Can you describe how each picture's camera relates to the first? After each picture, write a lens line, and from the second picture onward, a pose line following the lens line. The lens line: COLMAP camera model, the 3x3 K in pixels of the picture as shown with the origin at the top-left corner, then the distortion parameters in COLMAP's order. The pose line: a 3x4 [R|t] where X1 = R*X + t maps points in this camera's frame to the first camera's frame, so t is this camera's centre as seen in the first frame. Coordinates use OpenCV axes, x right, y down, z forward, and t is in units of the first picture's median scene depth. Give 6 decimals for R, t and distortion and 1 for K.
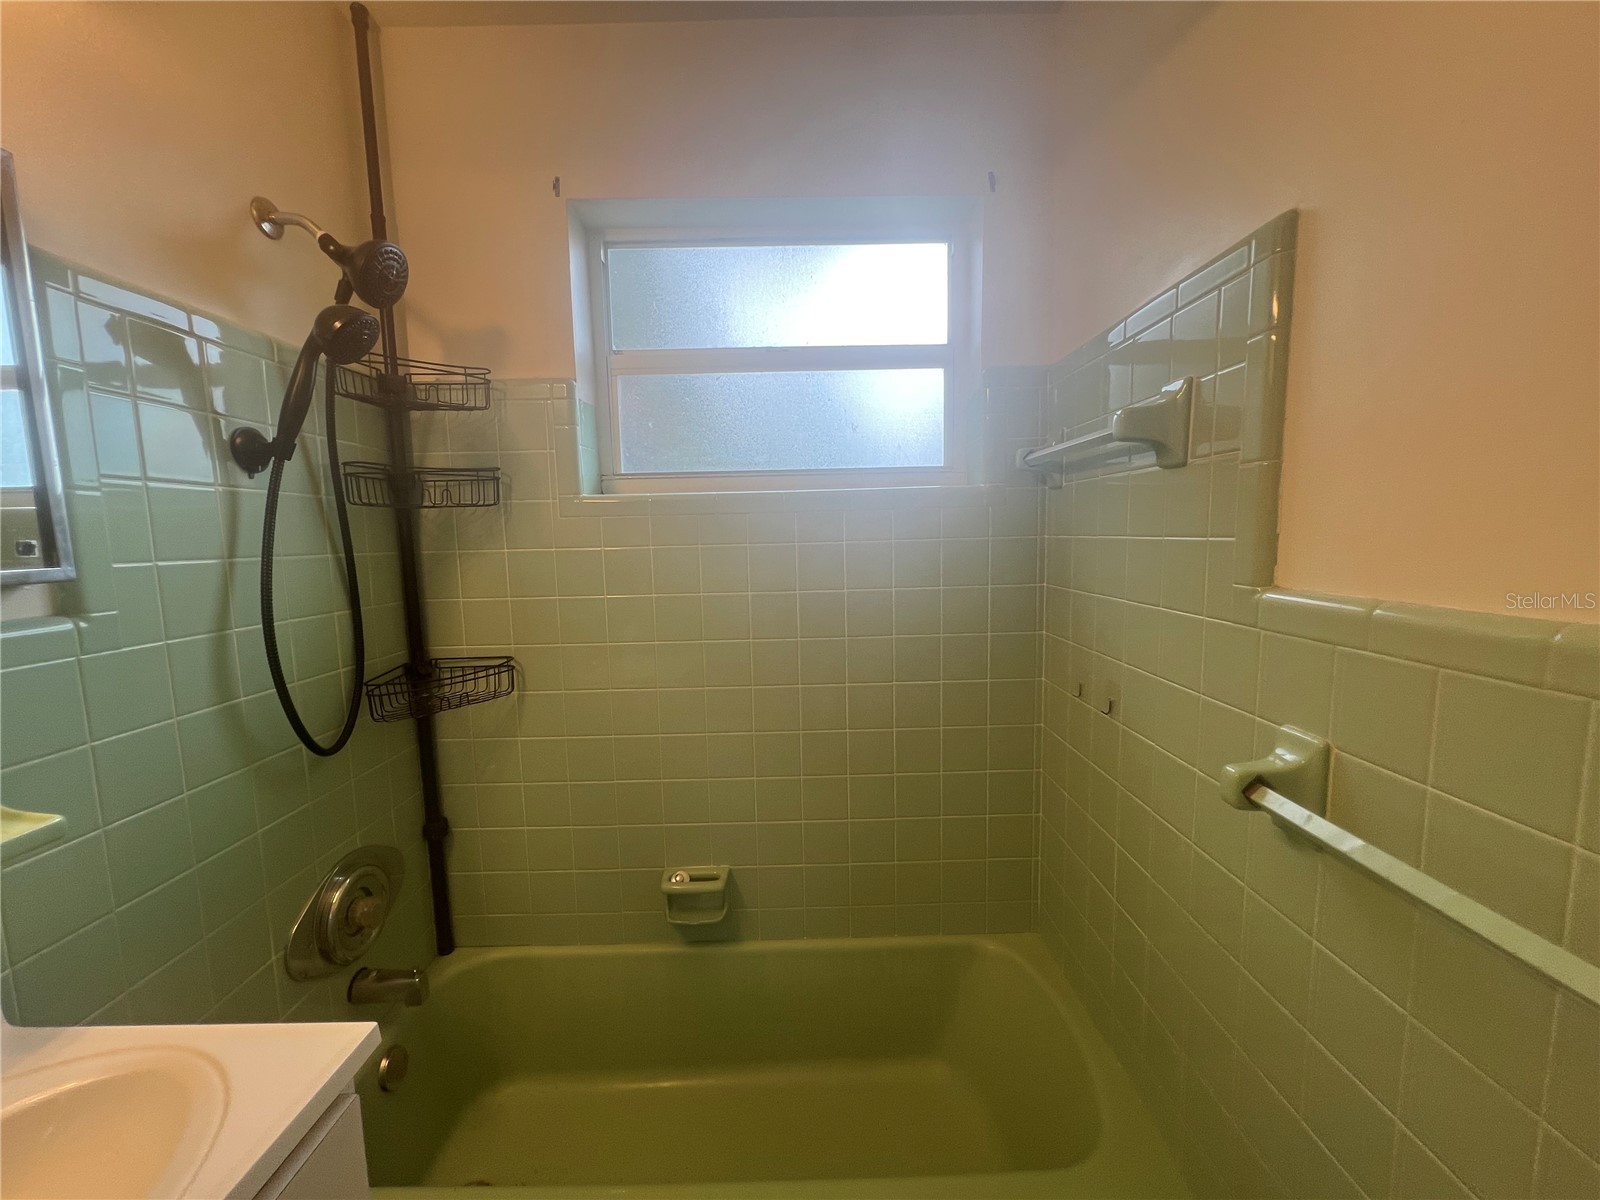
lens RADIAL K [[642.9, 0, 799.6], [0, 642.9, 604.0], [0, 0, 1]] dist [-0.002801, 0.000659]
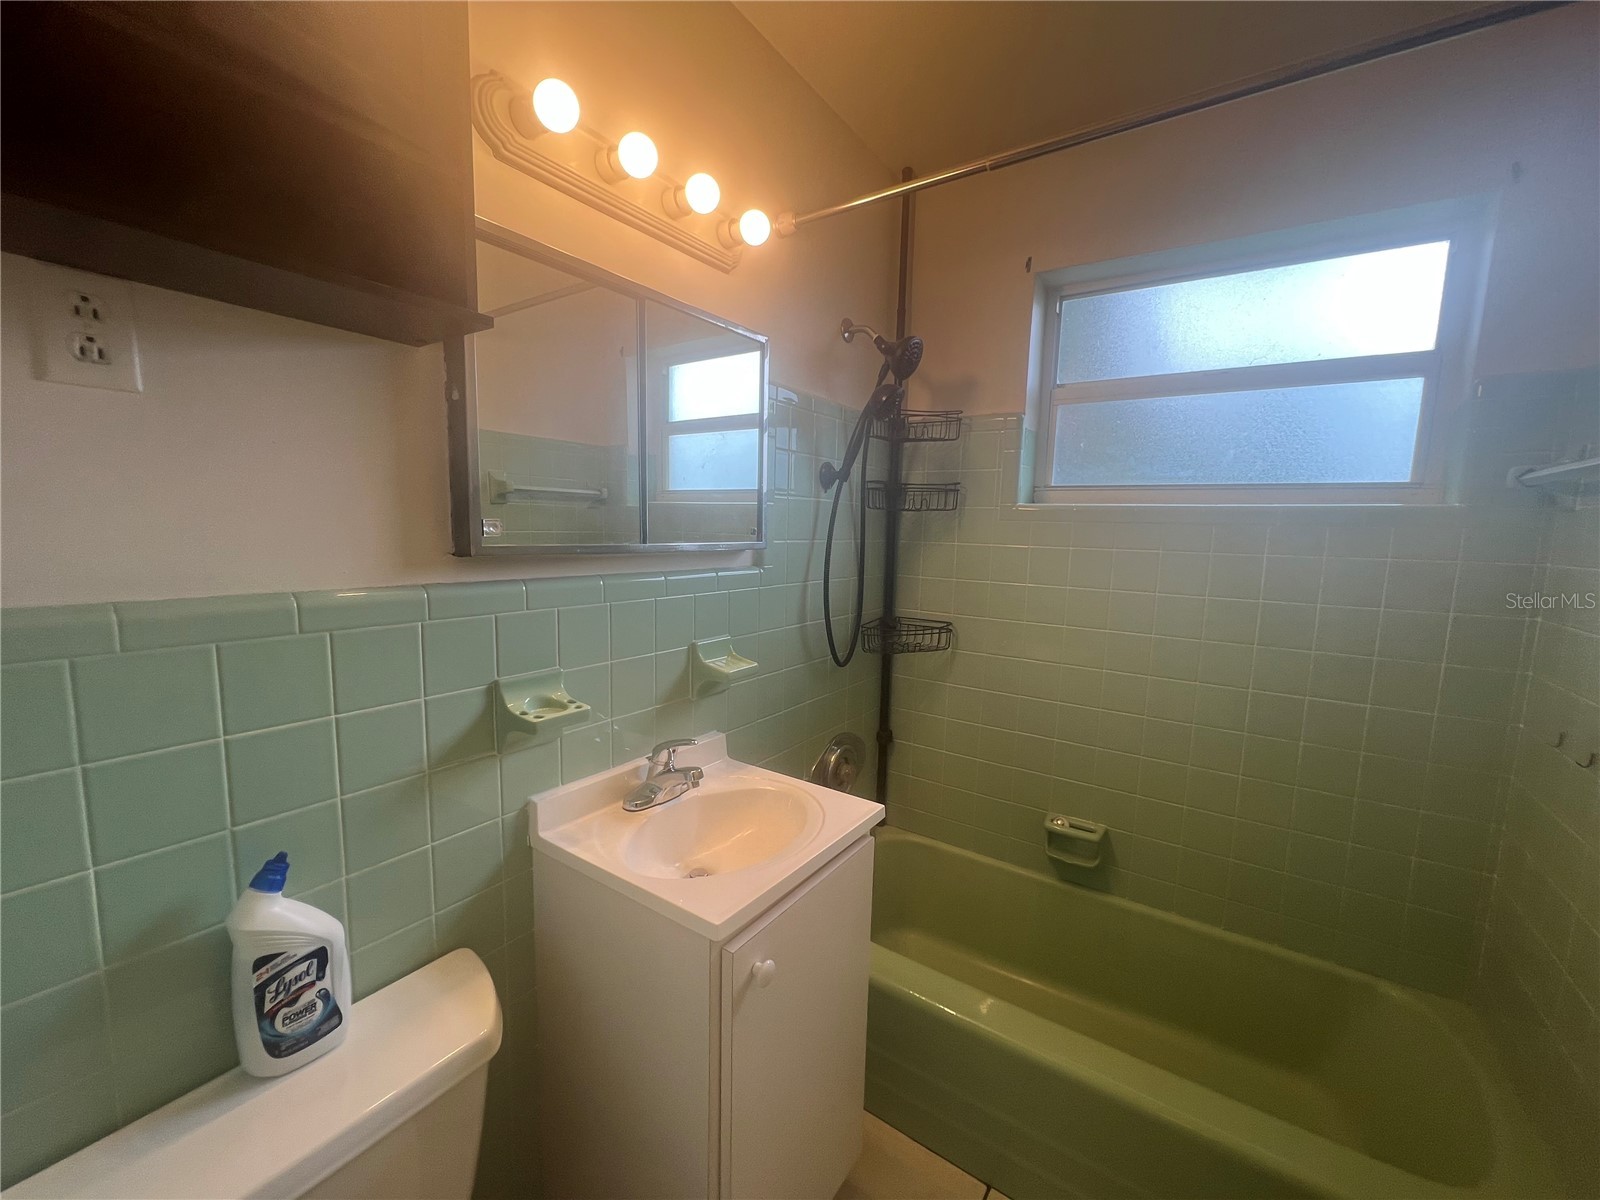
lens RADIAL K [[642.9, 0, 799.6], [0, 642.9, 604.0], [0, 0, 1]] dist [-0.002801, 0.000659]
pose [[0.819795, 0.114042, -0.561187, 0.044890], [-0.106697, 0.993228, 0.045974, 0.016225], [0.562629, 0.022188, 0.826412, -0.301827]]
